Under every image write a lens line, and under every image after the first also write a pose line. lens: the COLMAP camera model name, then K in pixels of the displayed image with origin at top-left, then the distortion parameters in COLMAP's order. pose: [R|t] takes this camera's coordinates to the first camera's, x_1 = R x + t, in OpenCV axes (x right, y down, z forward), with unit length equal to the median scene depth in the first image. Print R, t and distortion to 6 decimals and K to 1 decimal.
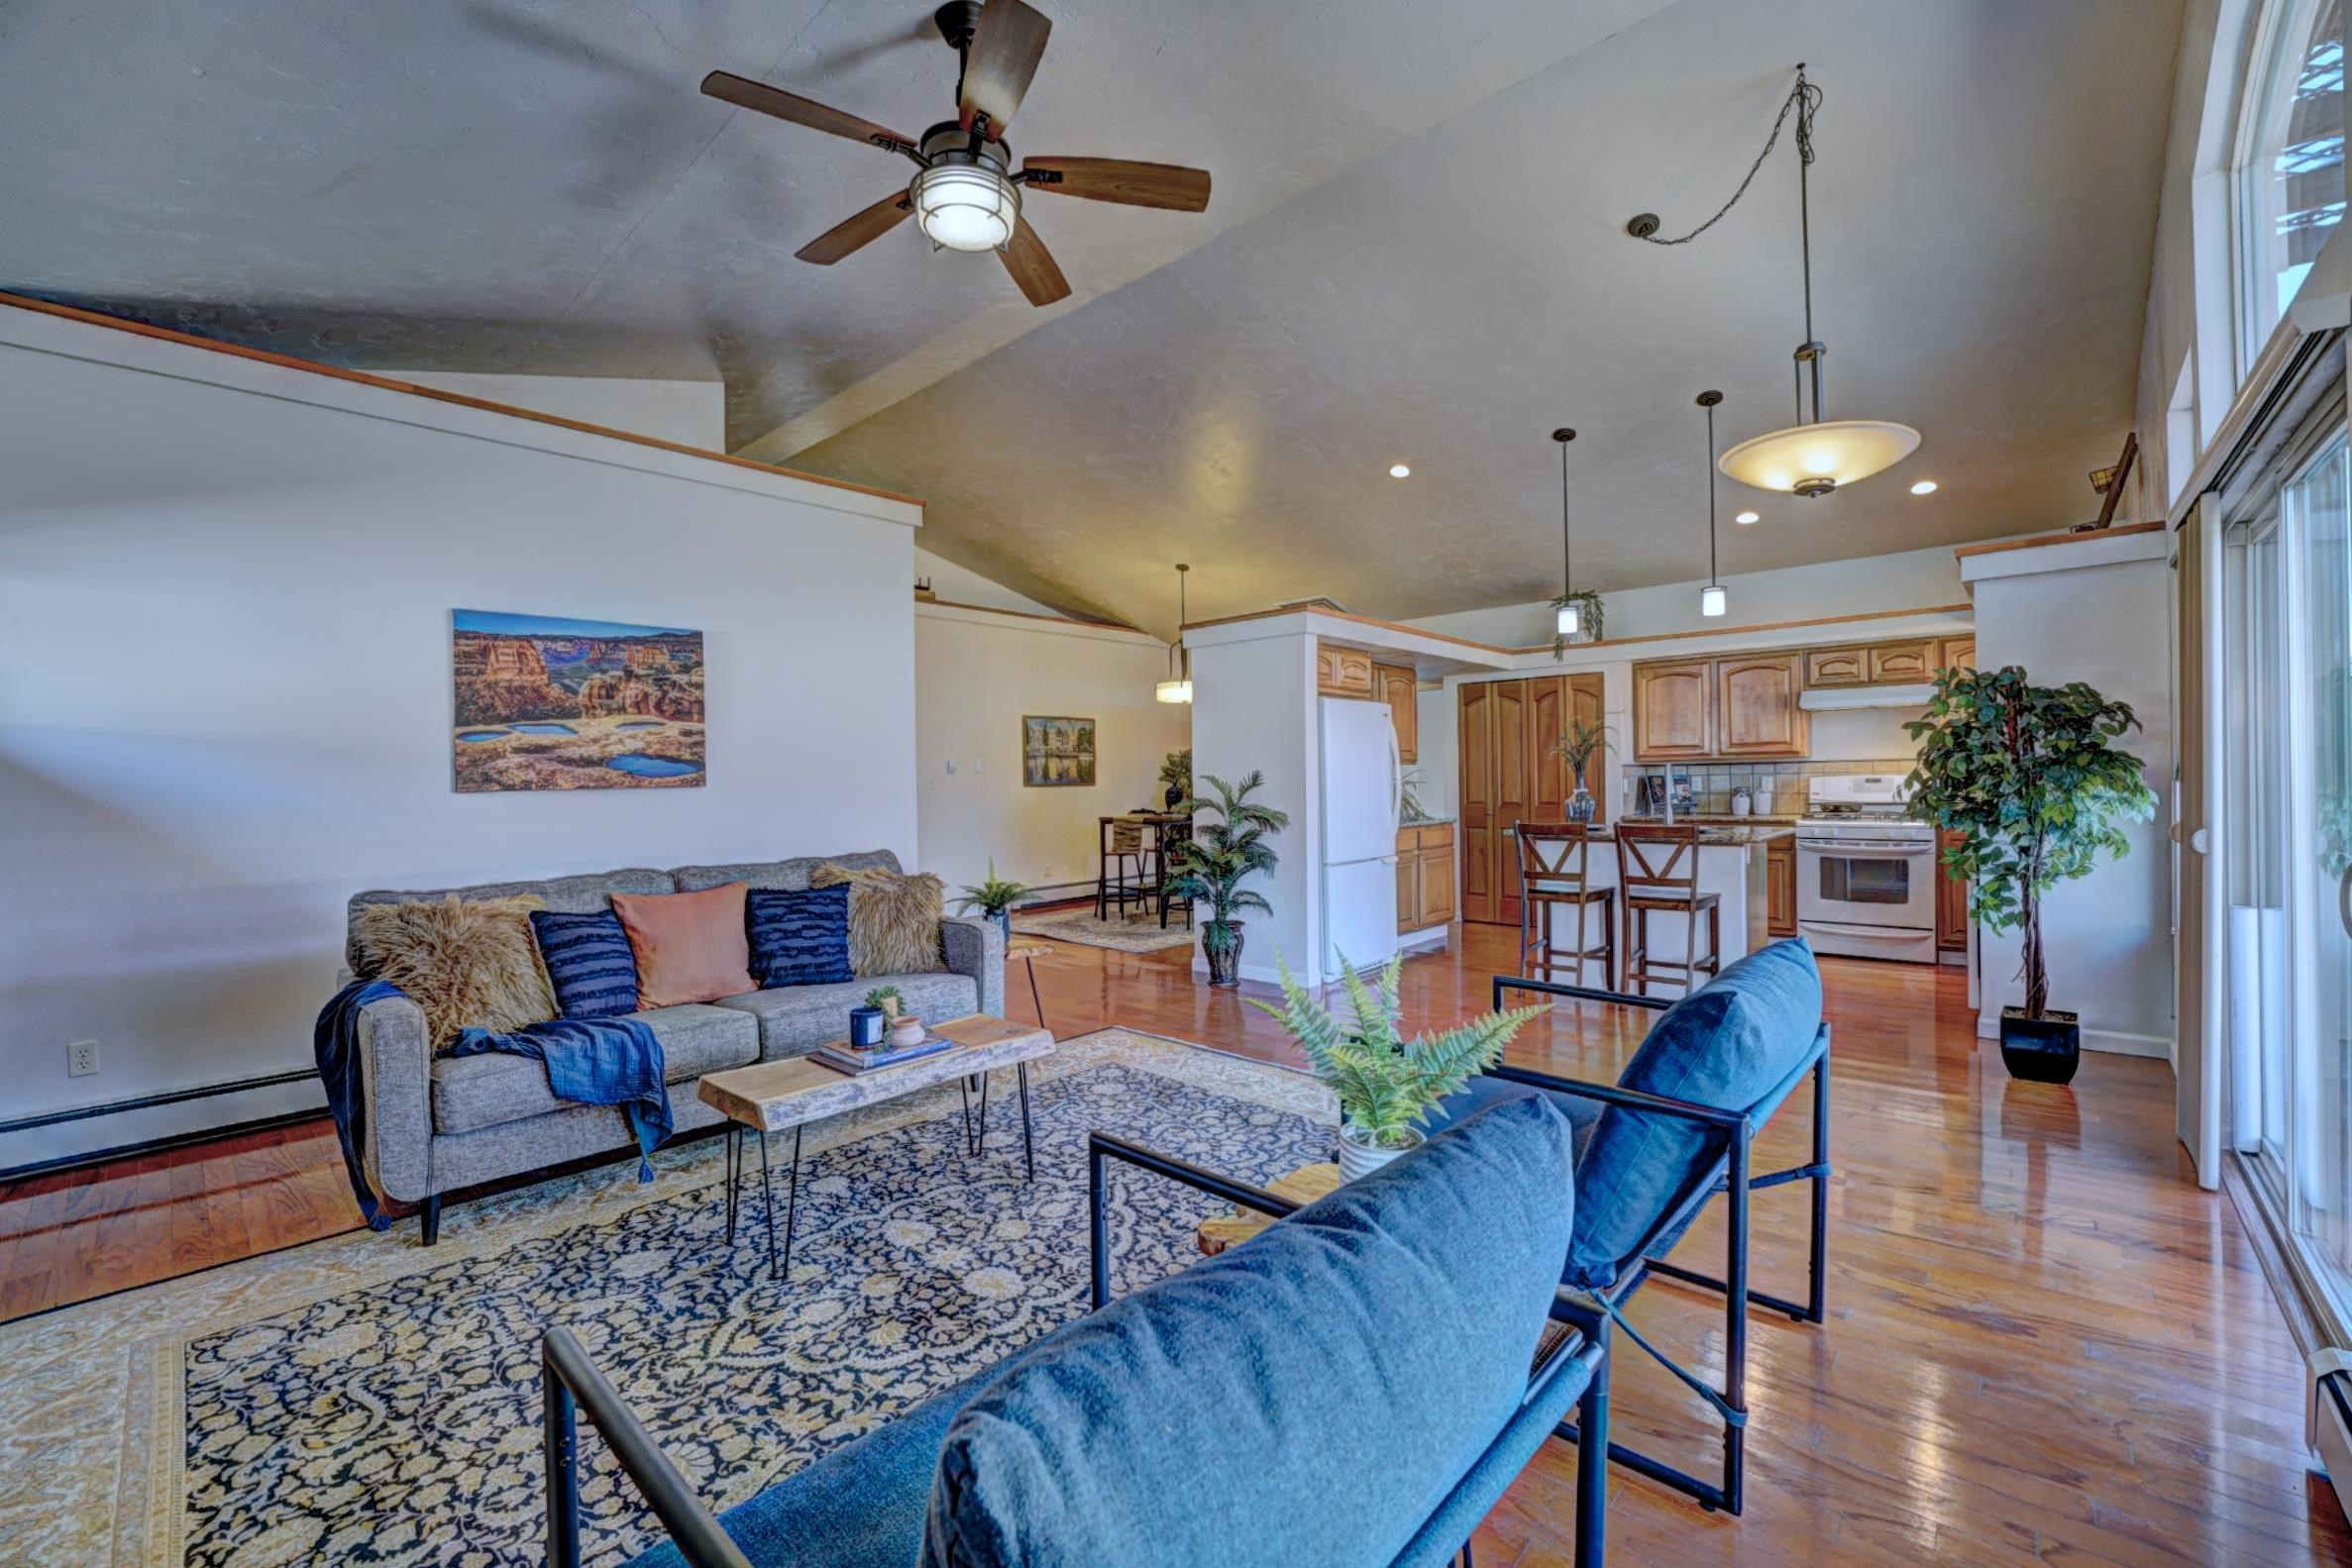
lens RADIAL K [[954.9, 0, 1170.3], [0, 954.9, 787.6], [0, 0, 1]] dist [-0.028556, -0.000041]
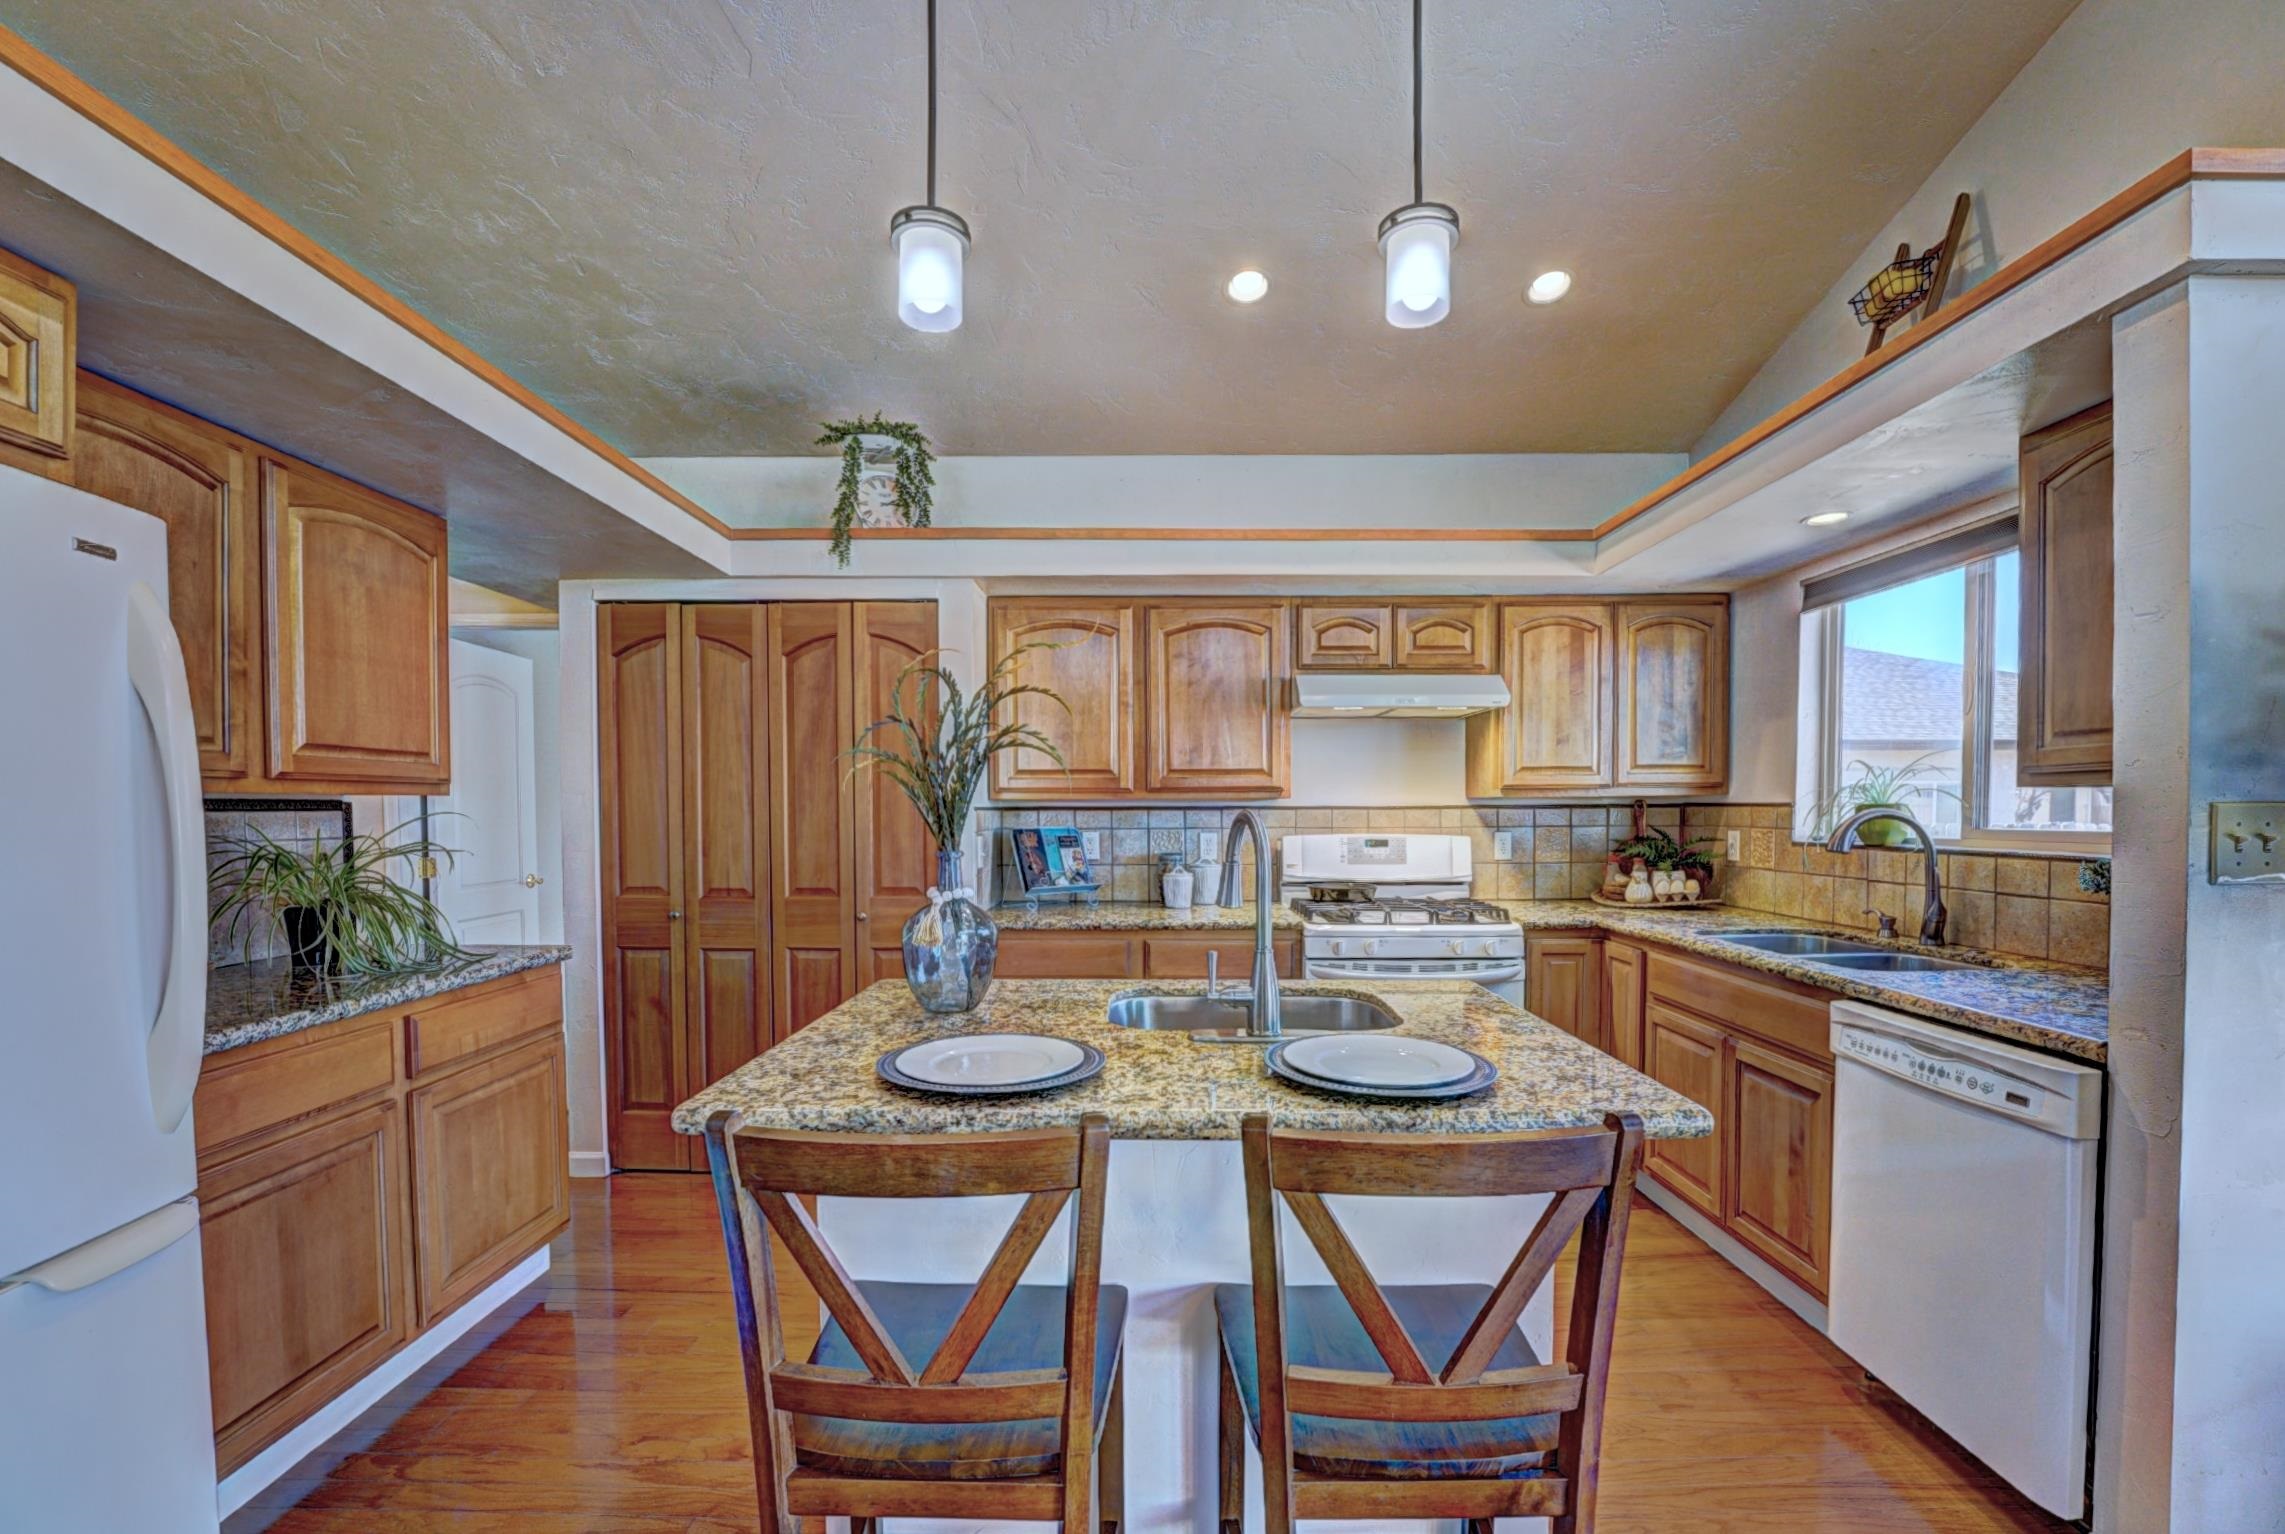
lens RADIAL K [[946.6, 0, 1139.0], [0, 946.6, 841.0], [0, 0, 1]] dist [-0.024258, 0.000178]
pose [[0.739061, -0.006083, 0.673611, 0.285171], [-0.006719, 0.999843, 0.016401, -0.019503], [-0.673605, -0.016648, 0.738904, 0.764635]]
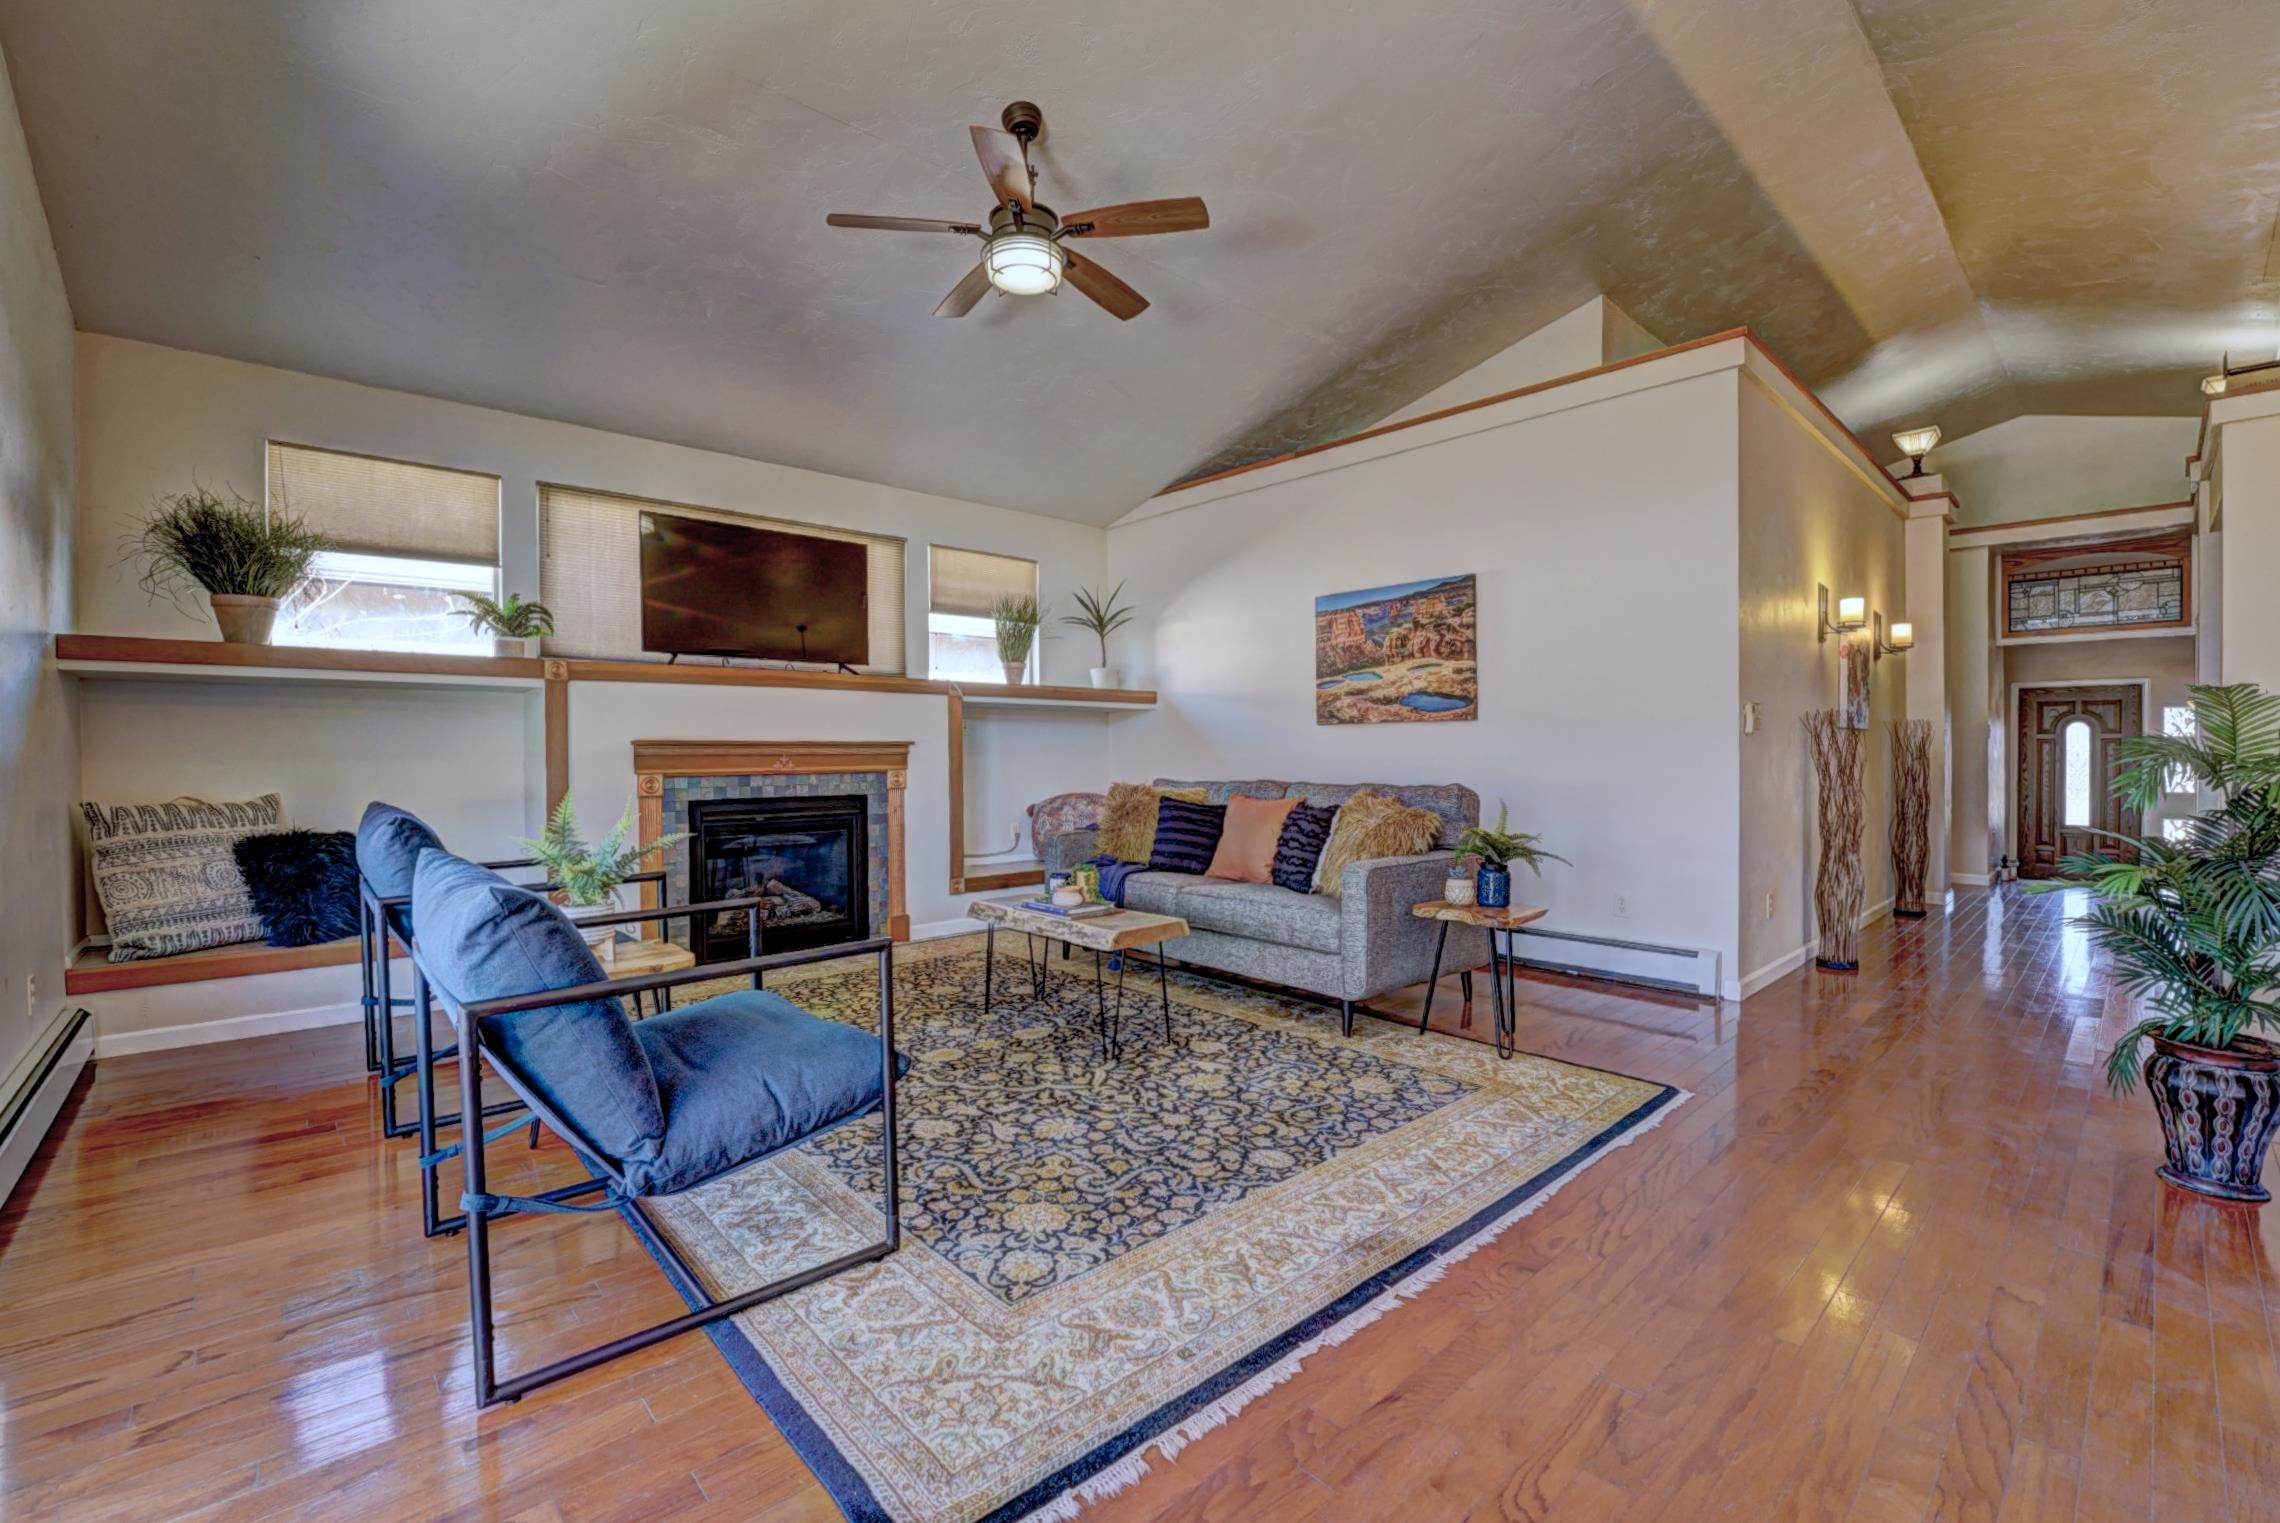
lens RADIAL K [[966.3, 0, 1118.3], [0, 966.3, 758.6], [0, 0, 1]] dist [-0.028112, -0.000054]
pose [[-0.094050, 0.025589, -0.995239, 0.506008], [-0.007633, 0.999622, 0.026423, 0.013514], [0.995538, 0.010081, -0.093820, 0.574630]]
